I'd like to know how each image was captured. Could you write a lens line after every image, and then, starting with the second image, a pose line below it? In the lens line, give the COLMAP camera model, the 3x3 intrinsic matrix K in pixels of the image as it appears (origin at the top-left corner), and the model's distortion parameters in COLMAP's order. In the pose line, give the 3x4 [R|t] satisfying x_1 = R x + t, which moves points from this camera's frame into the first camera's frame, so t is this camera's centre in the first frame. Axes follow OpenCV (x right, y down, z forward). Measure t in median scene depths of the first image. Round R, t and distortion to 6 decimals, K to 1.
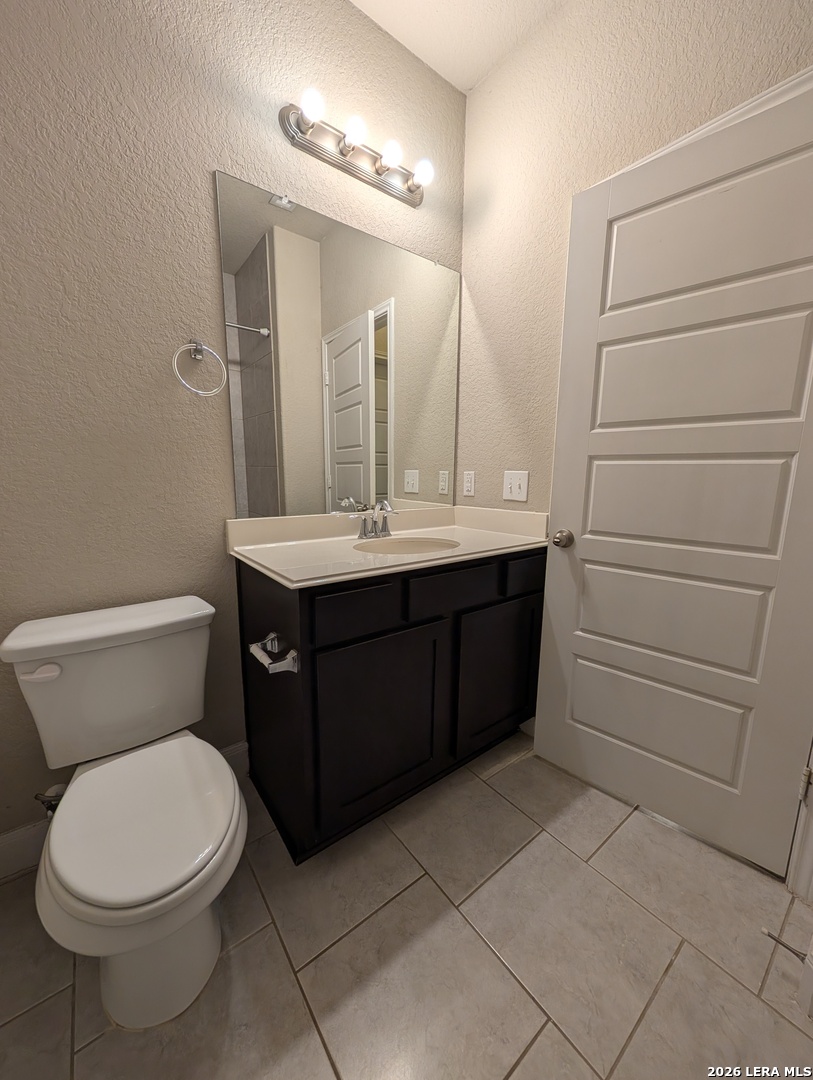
lens RADIAL K [[405.9, 0, 402.7], [0, 405.9, 539.9], [0, 0, 1]] dist [0.004943, 0.000008]
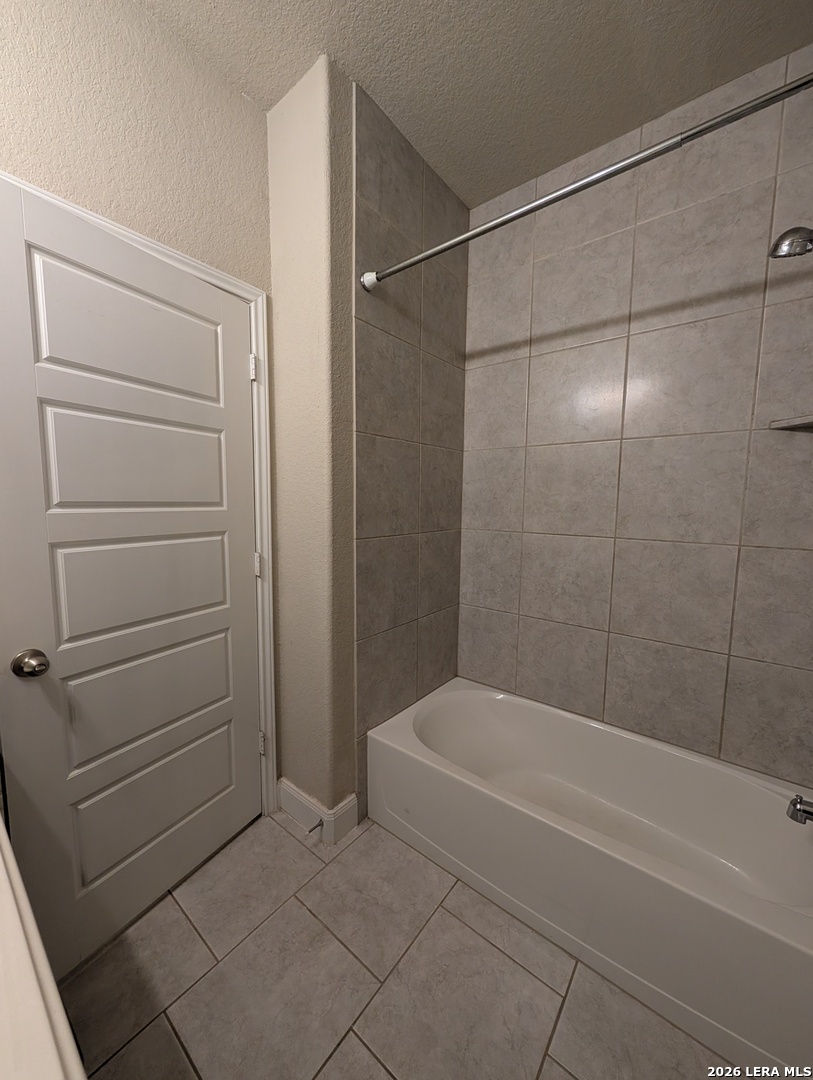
lens RADIAL K [[407.5, 0, 406.5], [0, 407.5, 540.0], [0, 0, 1]] dist [0.000511, -0.000046]
pose [[-0.234523, -0.111772, 0.965664, -0.462750], [0.148535, 0.977583, 0.149225, -0.254341], [-0.960696, 0.178431, -0.212663, 0.592065]]
